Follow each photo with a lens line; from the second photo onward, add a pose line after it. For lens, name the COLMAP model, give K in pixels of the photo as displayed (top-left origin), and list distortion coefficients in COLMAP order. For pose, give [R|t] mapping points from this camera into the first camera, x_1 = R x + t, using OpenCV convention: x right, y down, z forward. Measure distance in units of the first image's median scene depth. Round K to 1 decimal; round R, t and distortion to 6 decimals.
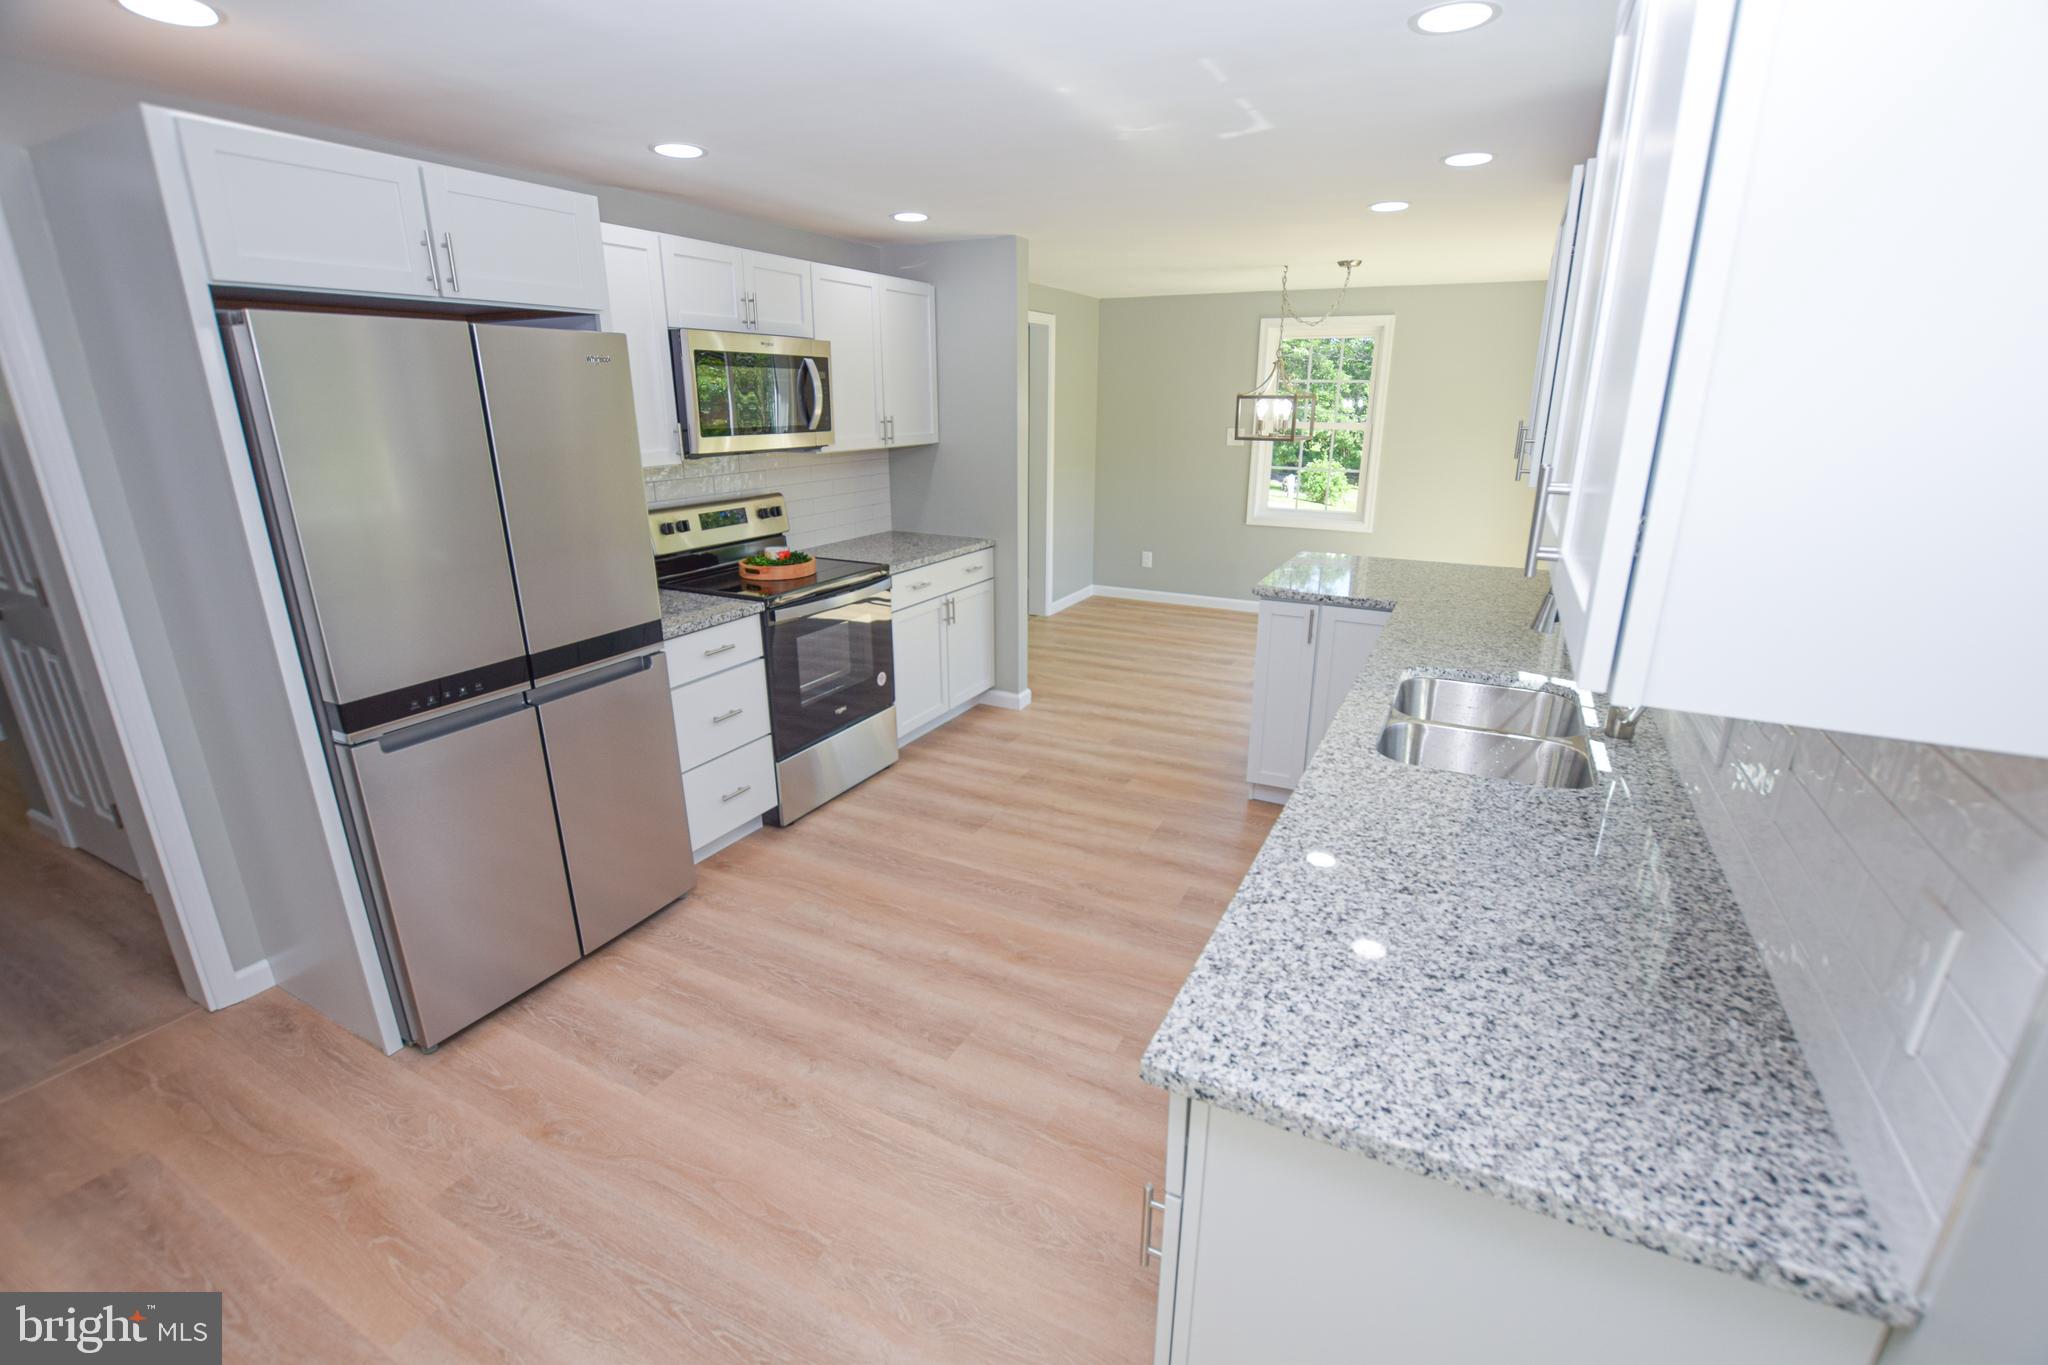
lens RADIAL K [[902.7, 0, 1028.9], [0, 902.7, 689.0], [0, 0, 1]] dist [-0.041741, 0.007592]
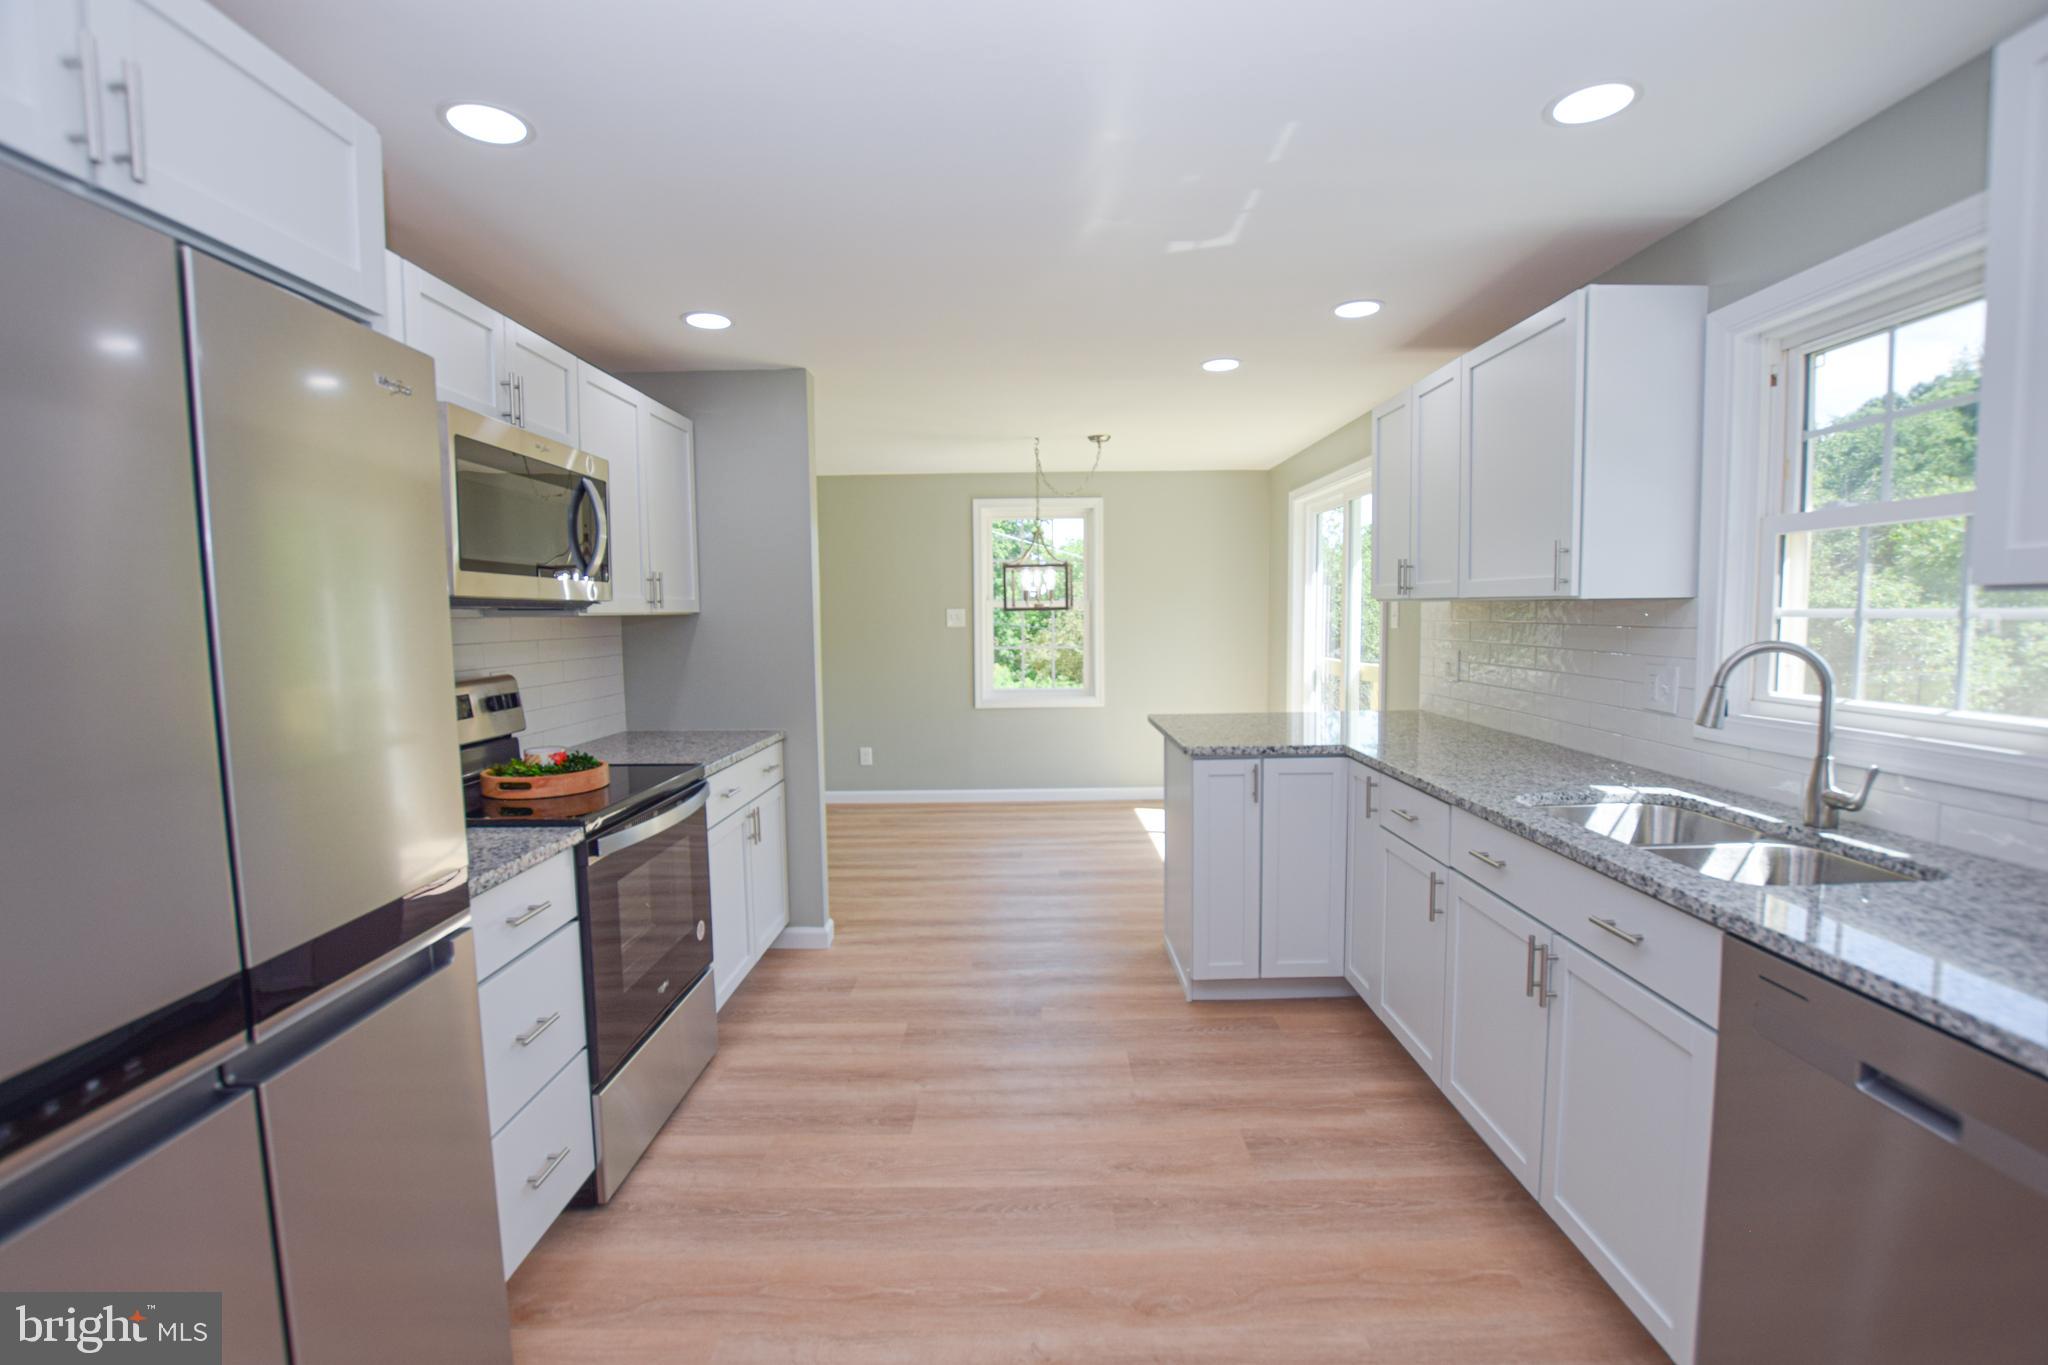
lens RADIAL K [[915.5, 0, 1028.7], [0, 915.5, 688.2], [0, 0, 1]] dist [-0.039574, 0.005563]
pose [[0.889520, -0.049760, 0.454179, -0.251629], [0.153373, 0.968891, -0.194232, -0.017598], [-0.430385, 0.242432, 0.869480, 0.255831]]
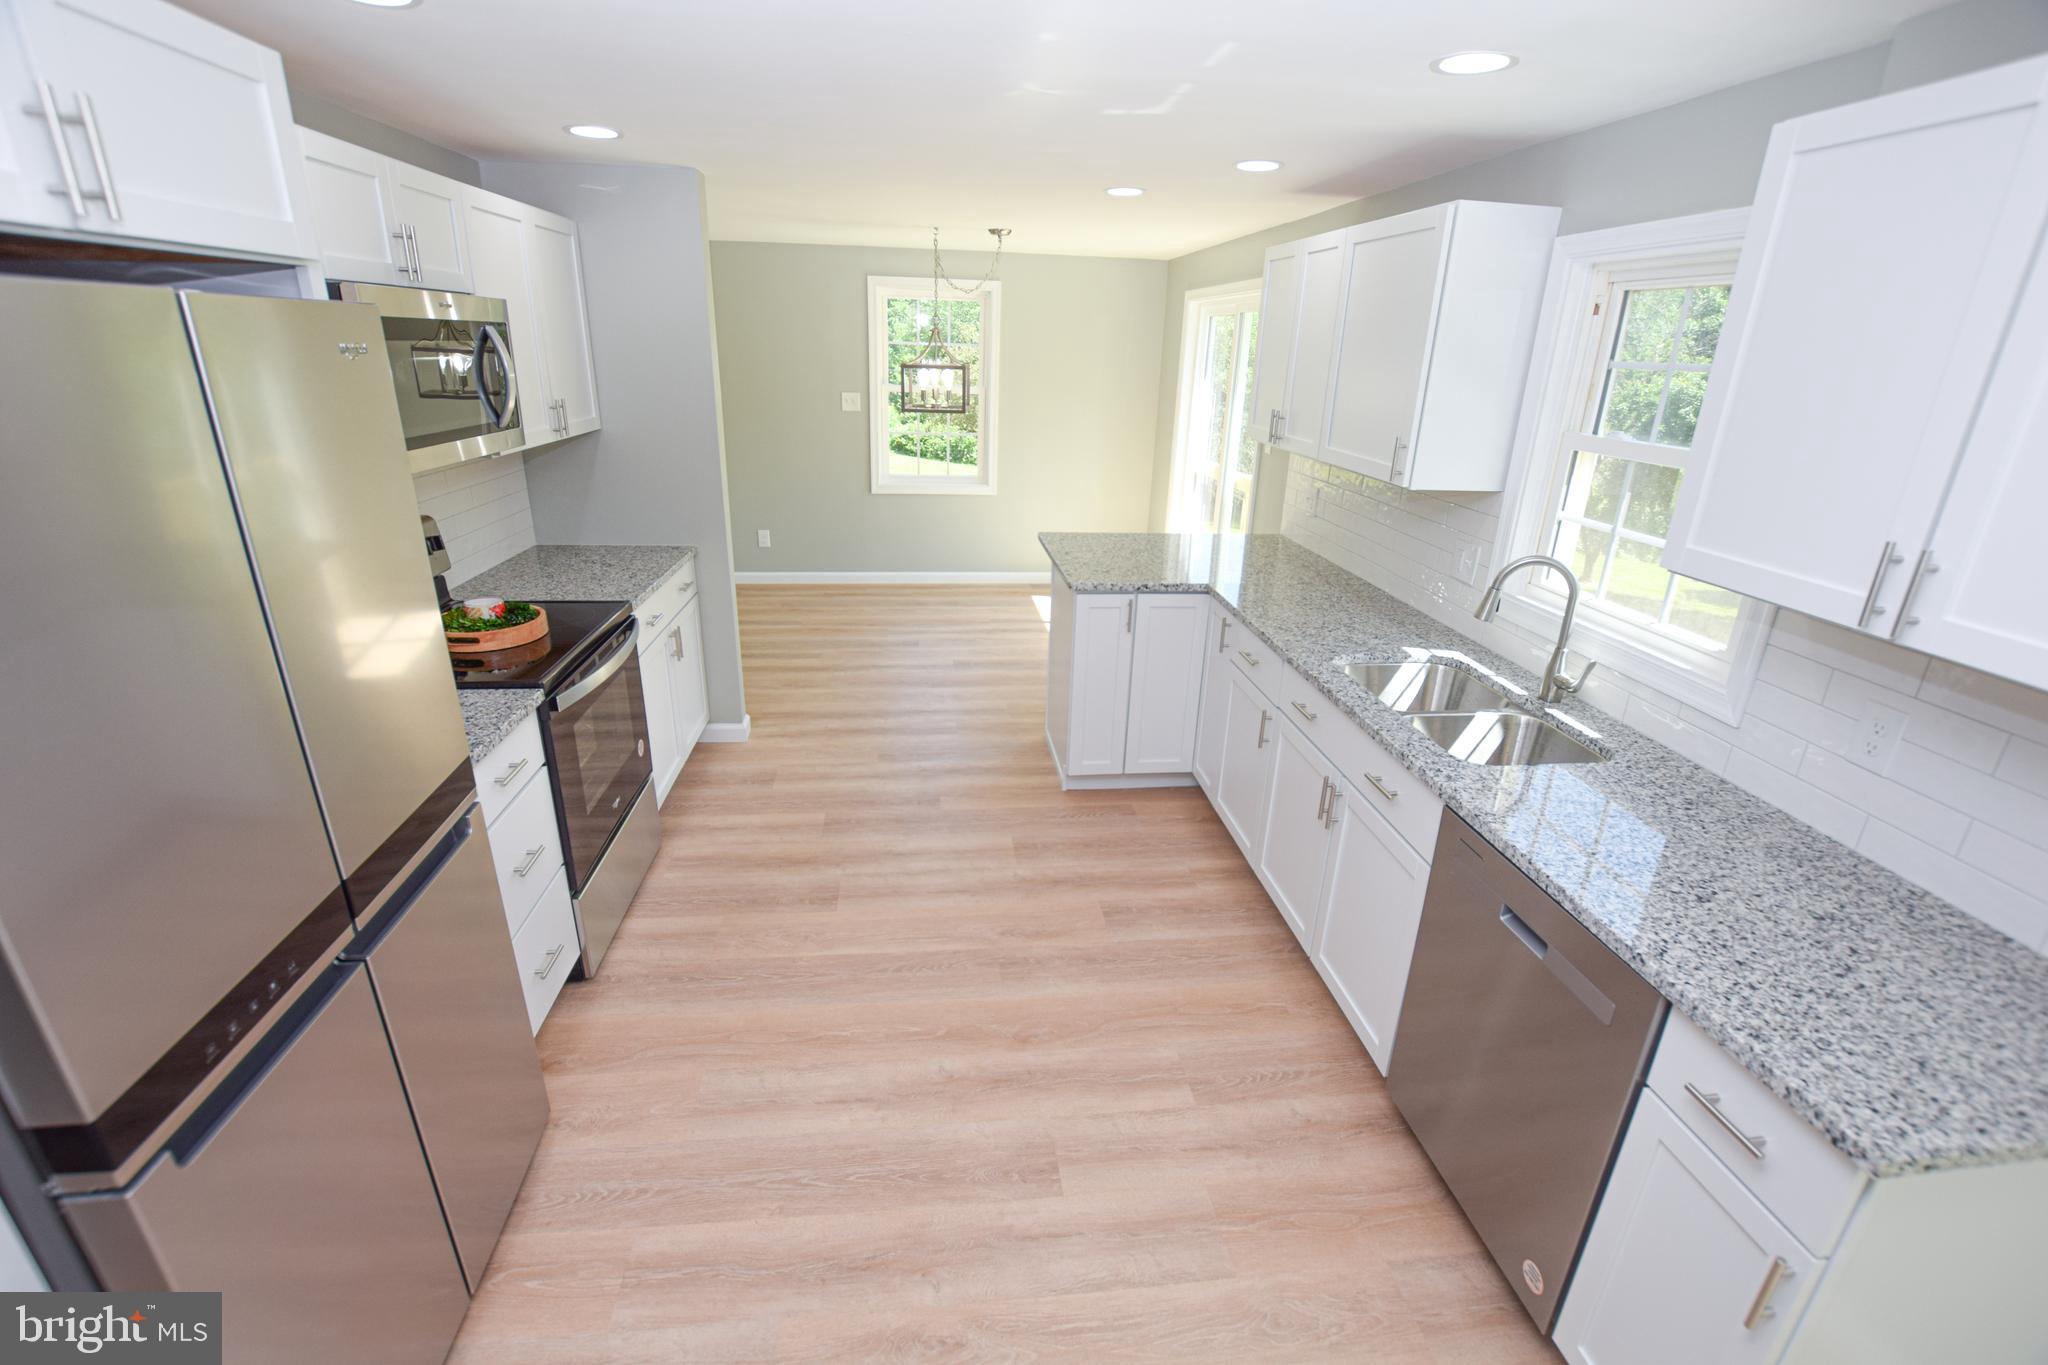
lens RADIAL K [[902.7, 0, 1028.9], [0, 902.7, 689.0], [0, 0, 1]] dist [-0.041741, 0.007592]
pose [[0.830395, -0.174800, 0.529045, -0.291364], [0.141467, 0.984544, 0.103252, -0.095748], [-0.538917, -0.010897, 0.842289, 0.177679]]
